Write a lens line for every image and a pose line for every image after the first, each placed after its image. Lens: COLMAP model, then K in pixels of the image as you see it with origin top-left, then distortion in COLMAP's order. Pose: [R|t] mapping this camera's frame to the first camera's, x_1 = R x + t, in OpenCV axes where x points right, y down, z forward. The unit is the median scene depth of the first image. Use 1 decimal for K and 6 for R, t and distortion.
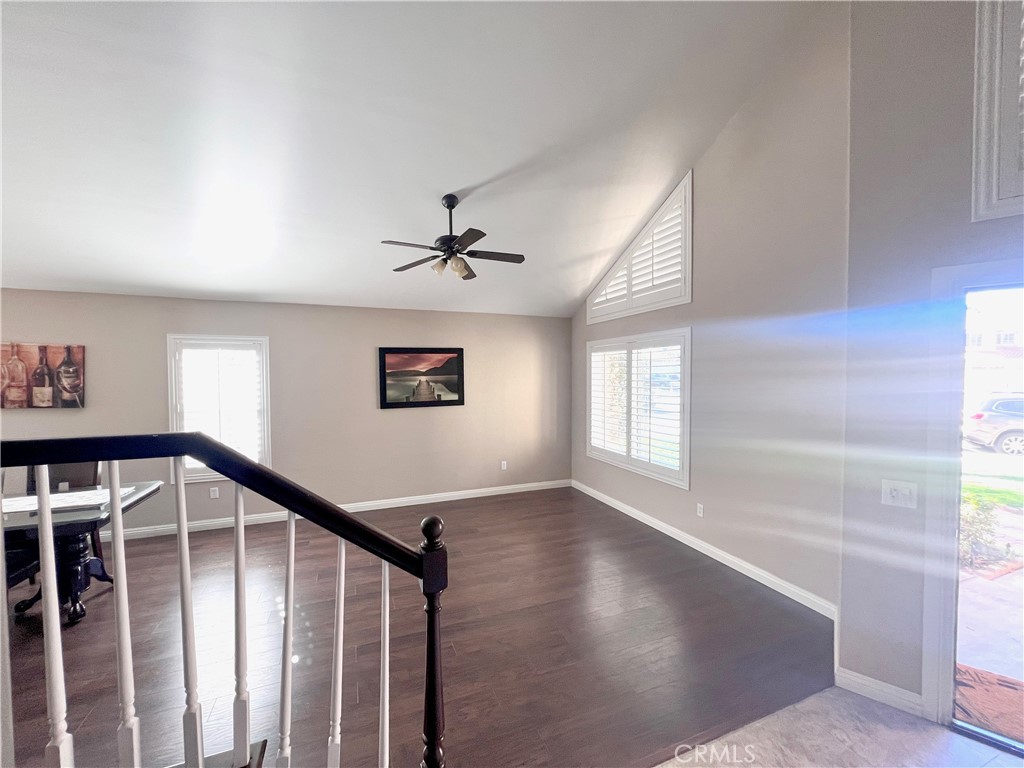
lens RADIAL K [[406.1, 0, 512.0], [0, 406.1, 384.0], [0, 0, 1]] dist [-0.000069, -0.000388]
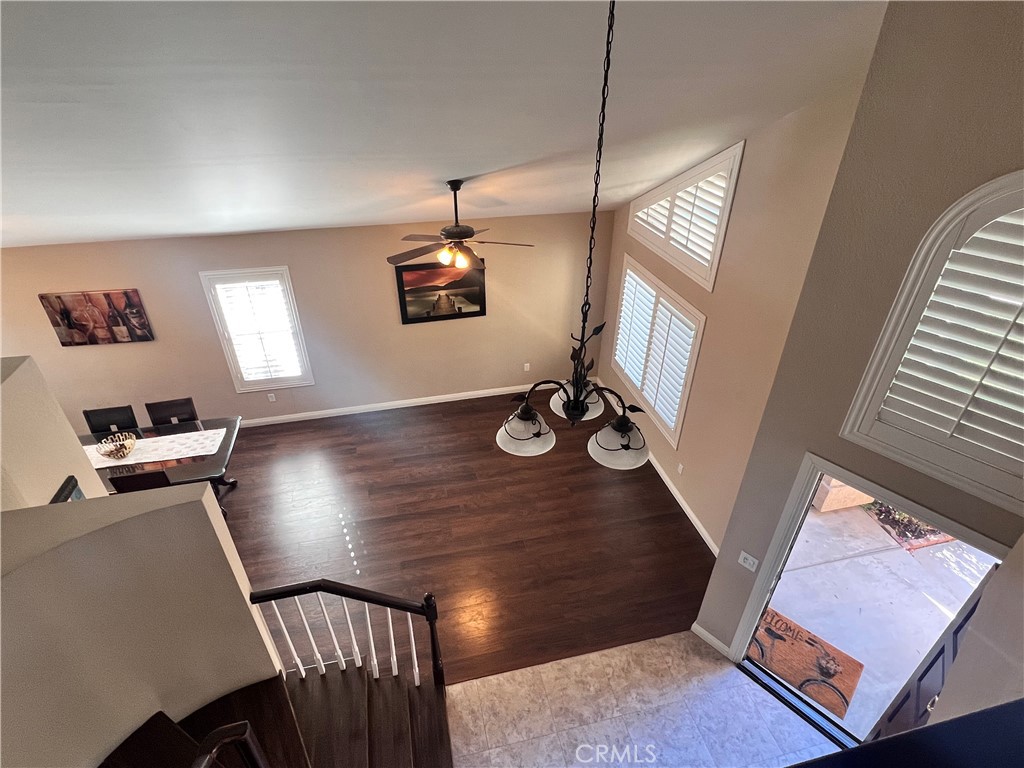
lens RADIAL K [[539.5, 0, 512.0], [0, 539.5, 384.0], [0, 0, 1]] dist [-0.005784, -0.000375]
pose [[0.989903, 0.084012, -0.114170, 0.137857], [-0.013103, 0.856222, 0.516441, -0.626814], [0.141142, -0.509731, 0.848678, -0.218473]]
